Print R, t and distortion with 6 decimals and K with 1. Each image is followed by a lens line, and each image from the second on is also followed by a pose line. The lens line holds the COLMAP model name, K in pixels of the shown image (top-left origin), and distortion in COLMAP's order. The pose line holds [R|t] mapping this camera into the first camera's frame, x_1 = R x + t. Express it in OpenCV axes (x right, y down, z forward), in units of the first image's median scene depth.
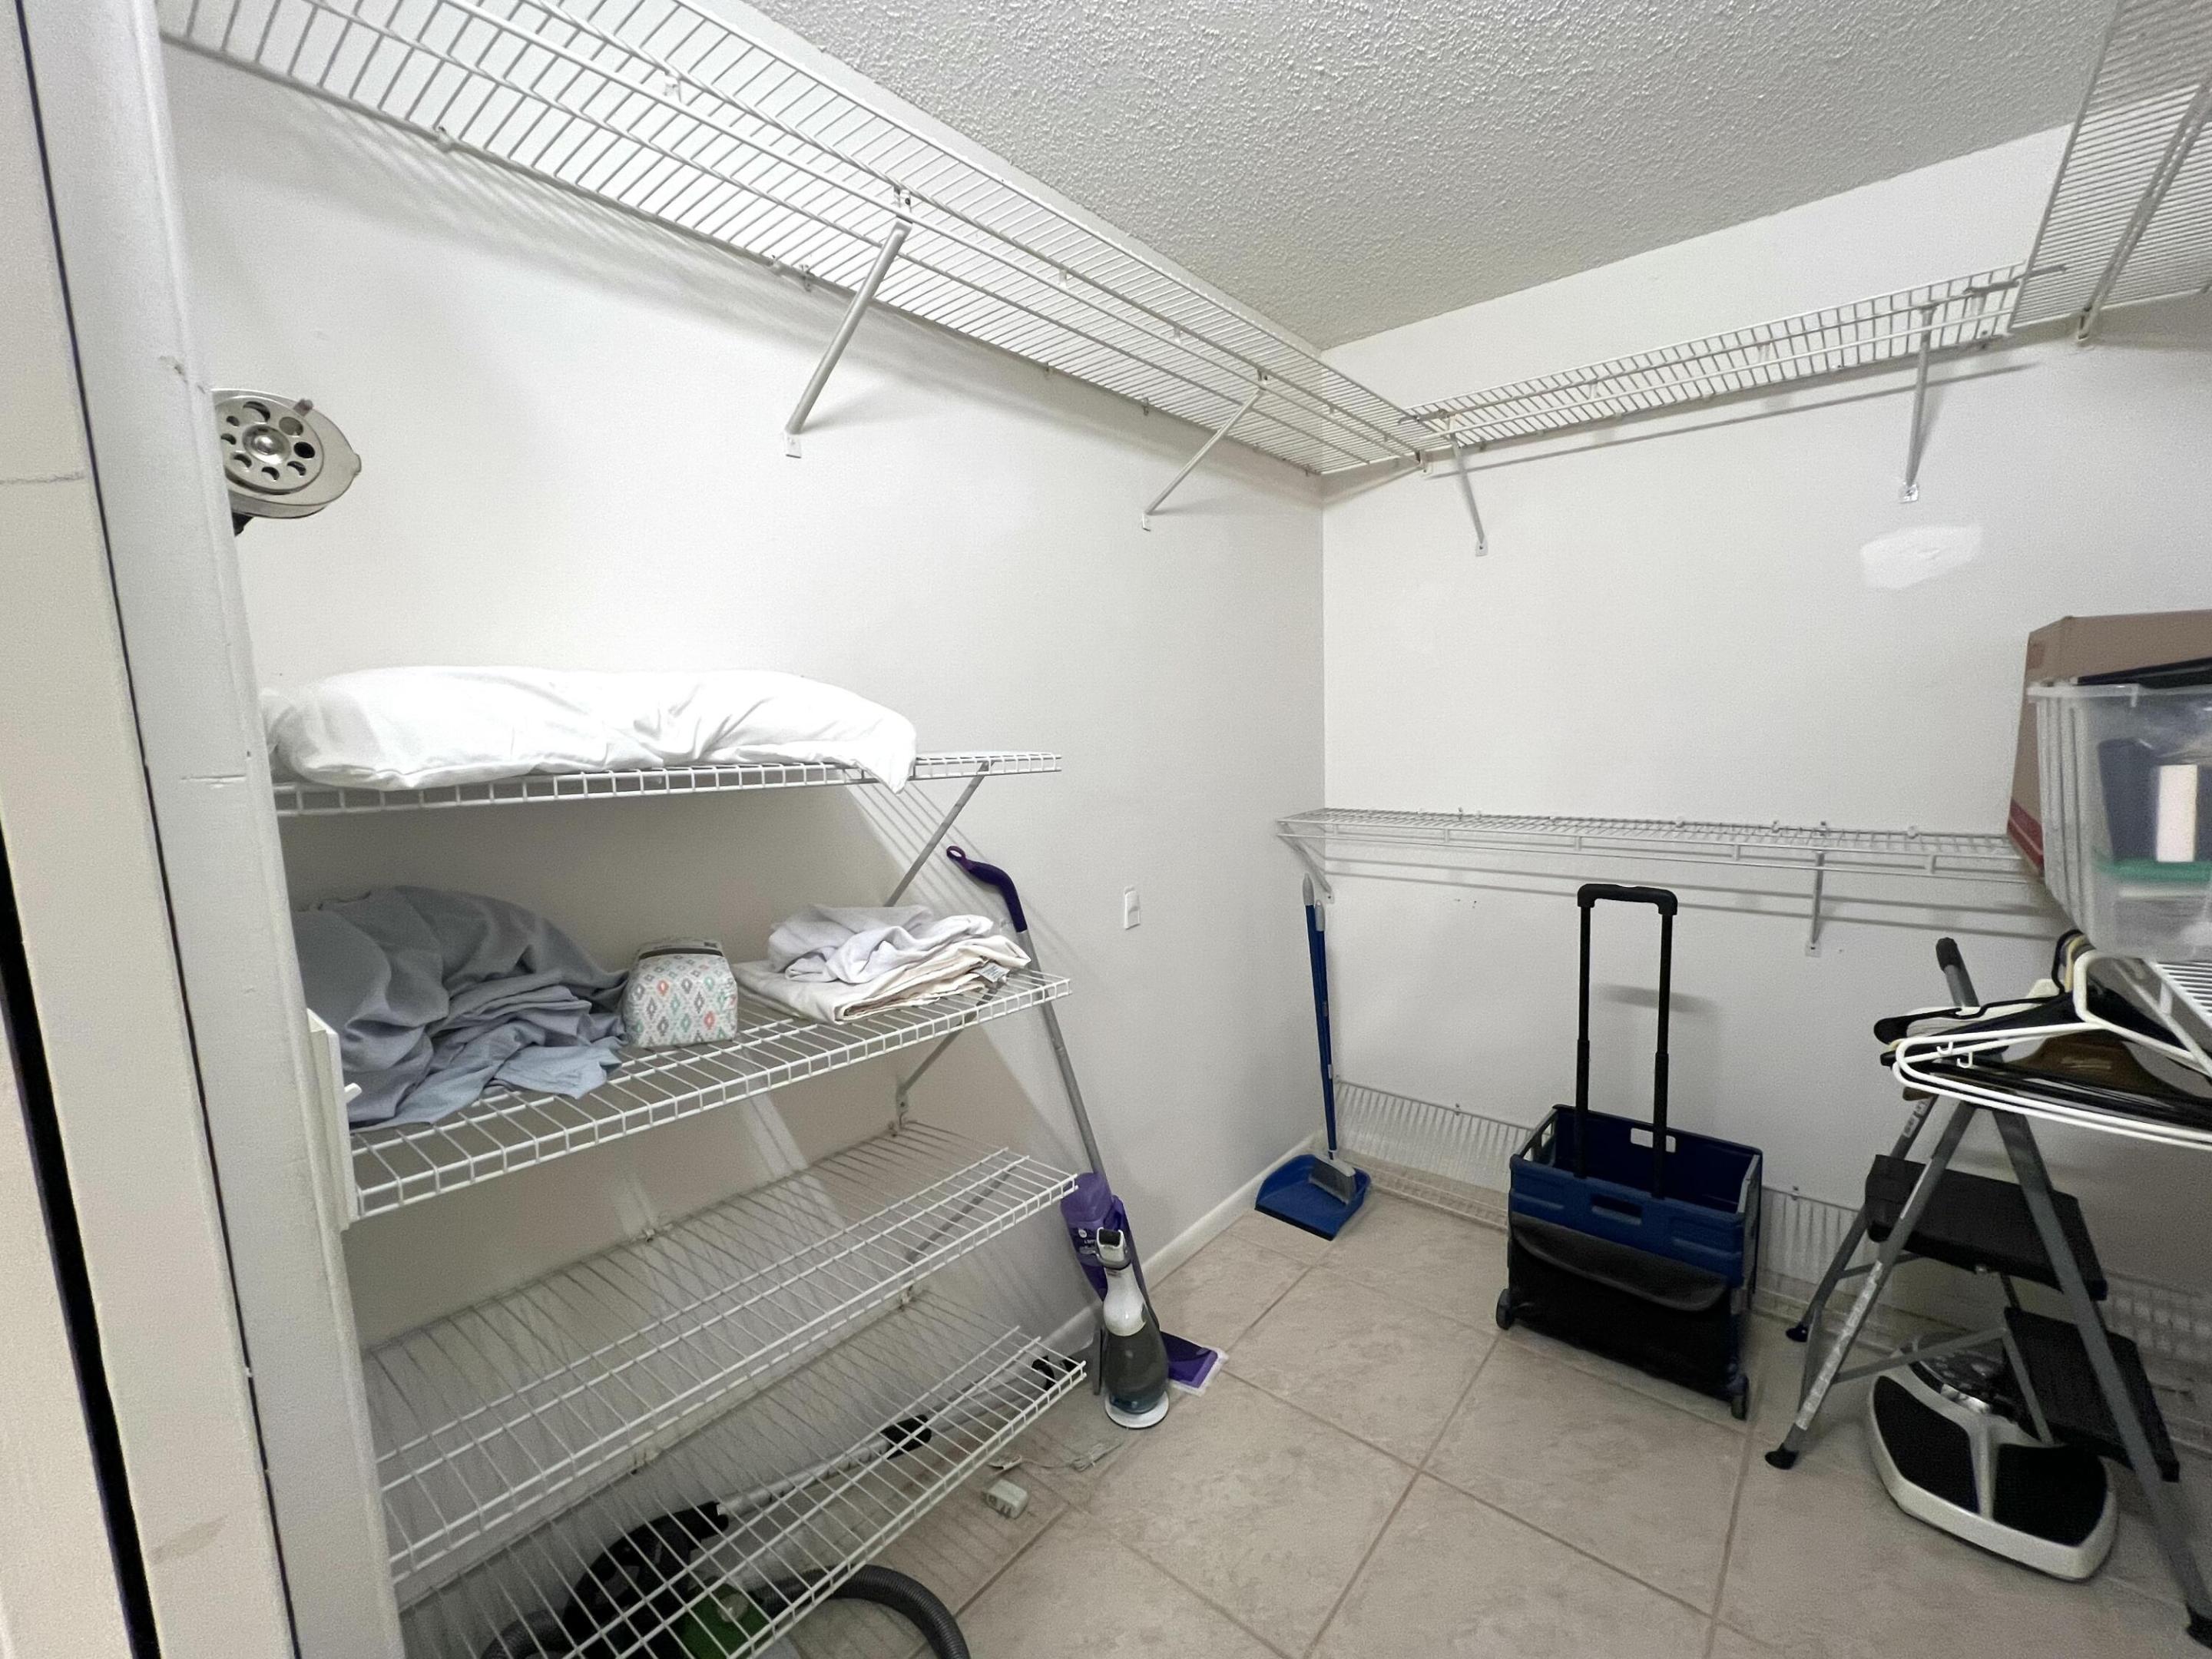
lens RADIAL K [[925.7, 0, 1108.5], [0, 925.7, 835.5], [0, 0, 1]] dist [0.002168, -0.000980]
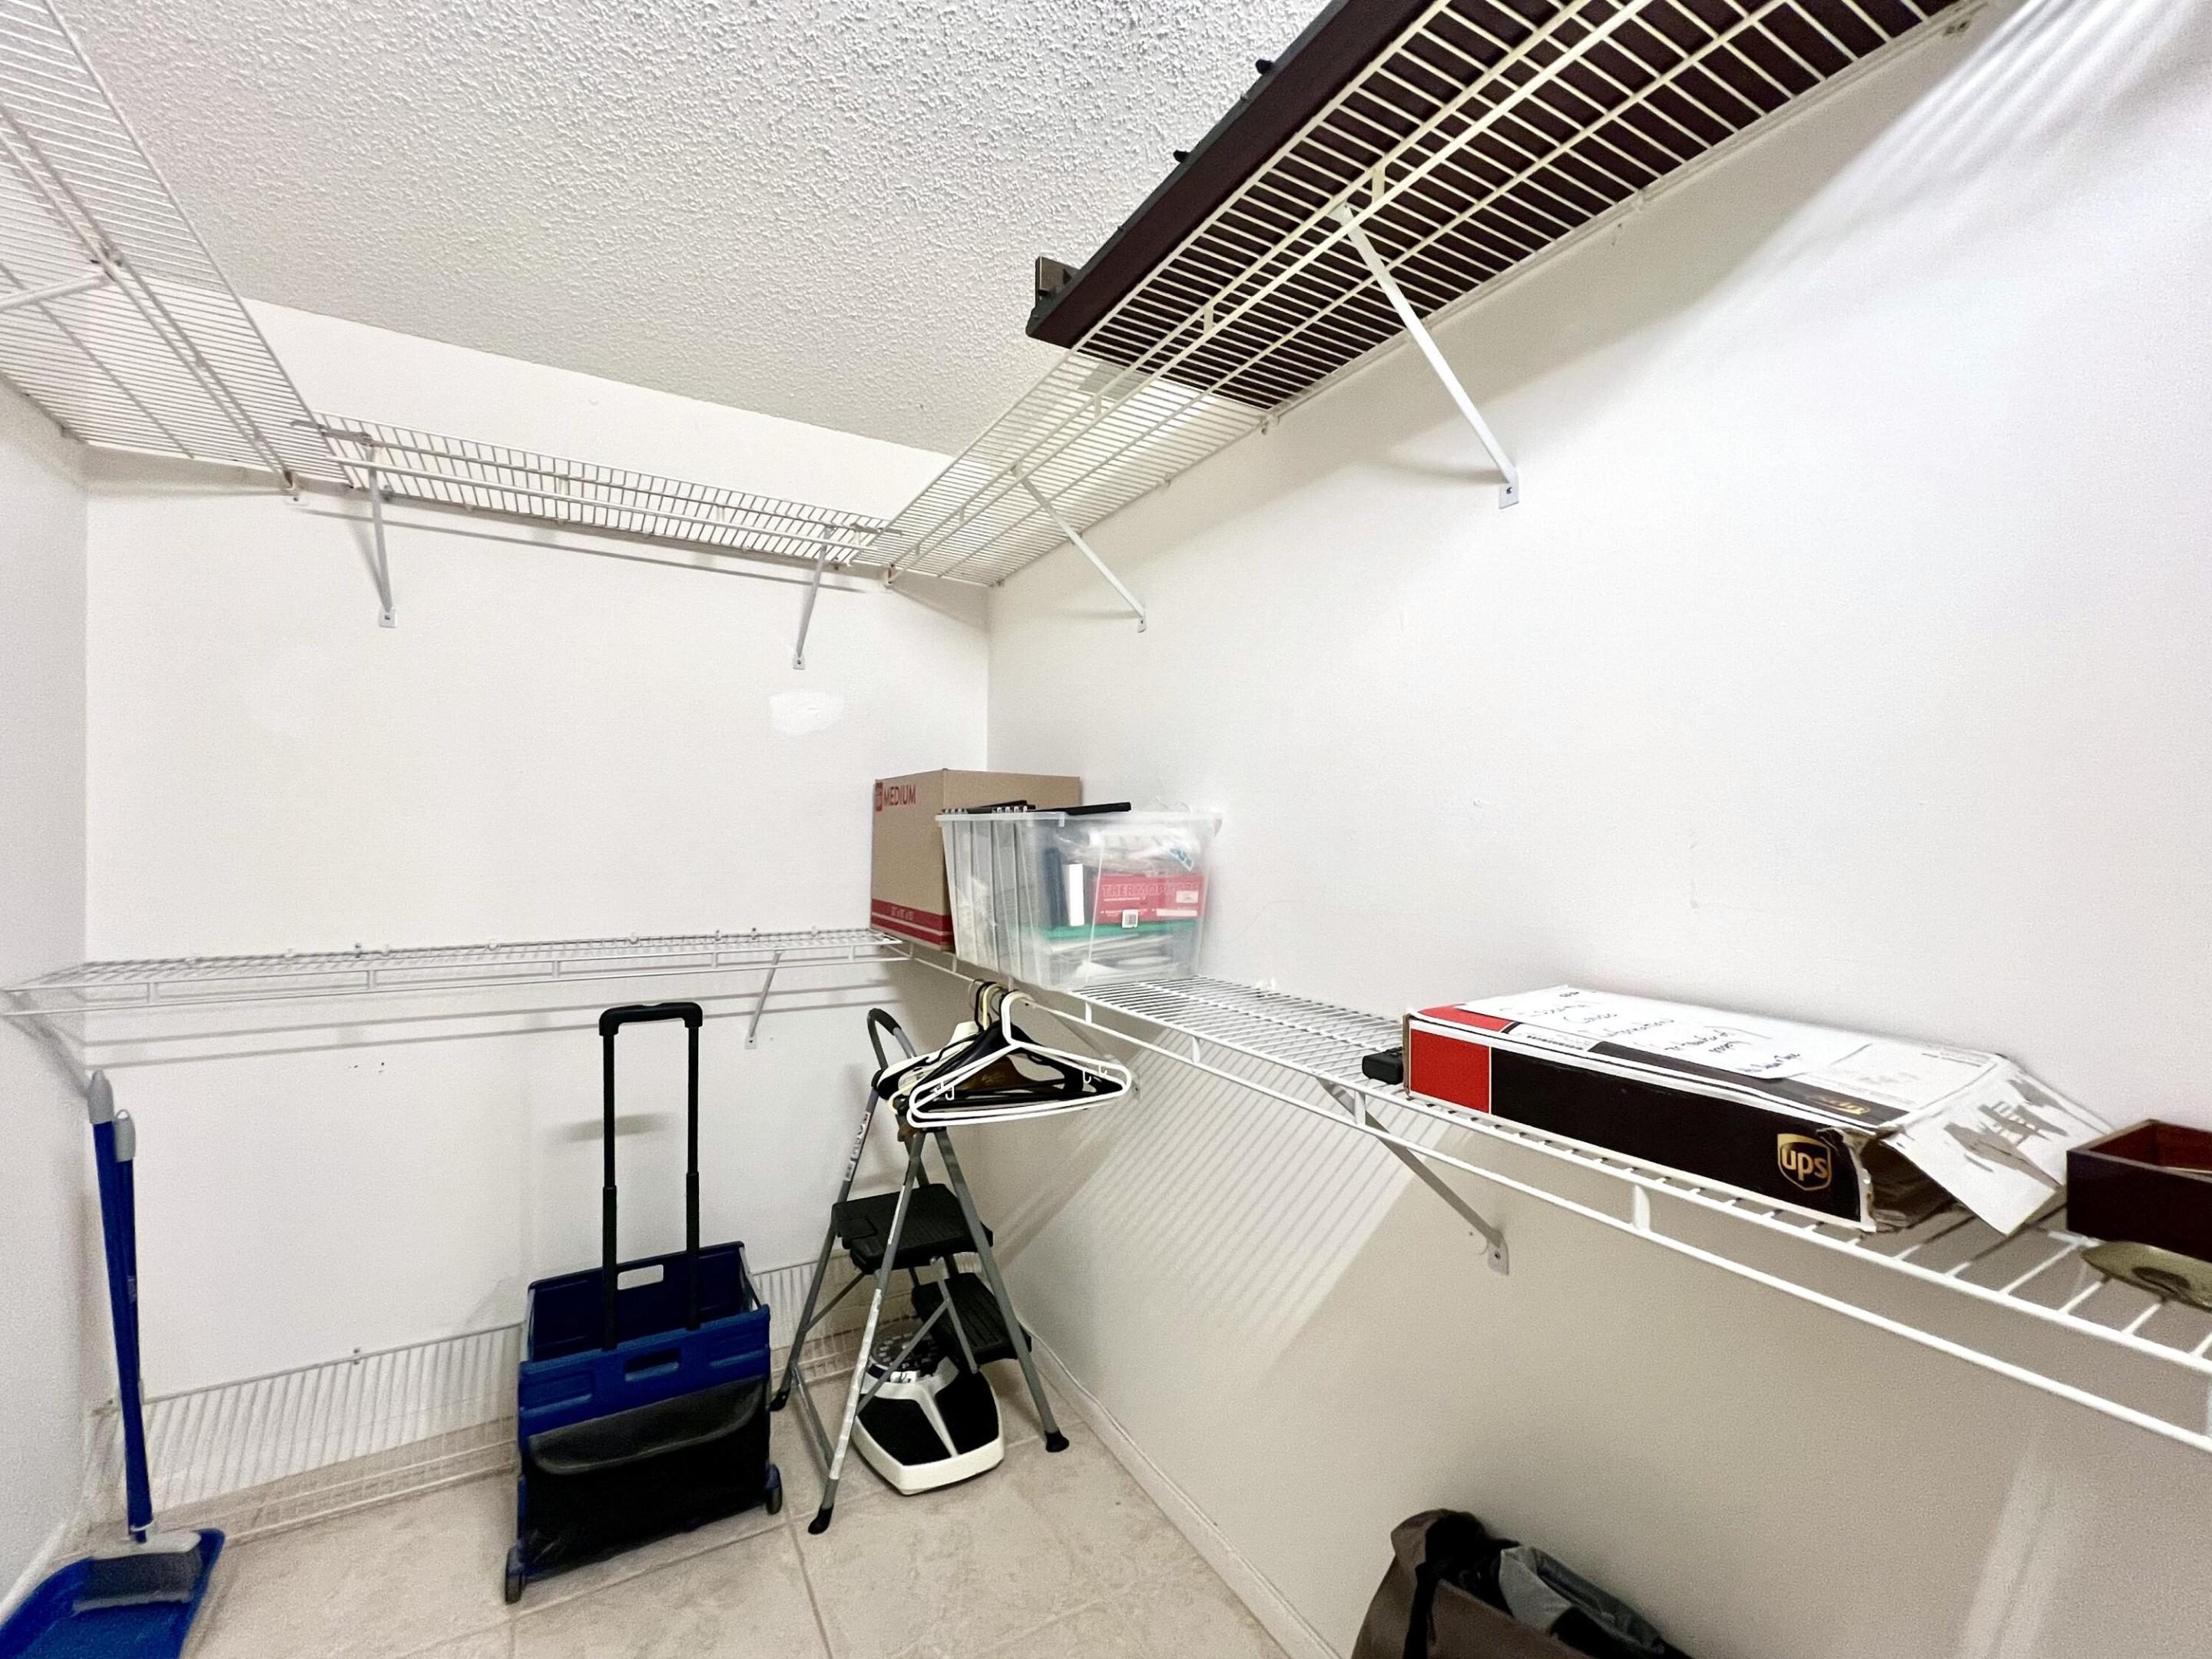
lens RADIAL K [[925.7, 0, 1107.6], [0, 925.7, 834.3], [0, 0, 1]] dist [0.002168, -0.000980]
pose [[0.347860, 0.034610, 0.936907, -0.170819], [0.098484, 0.992441, -0.073227, -0.003110], [-0.932359, 0.117743, 0.341822, 0.212980]]
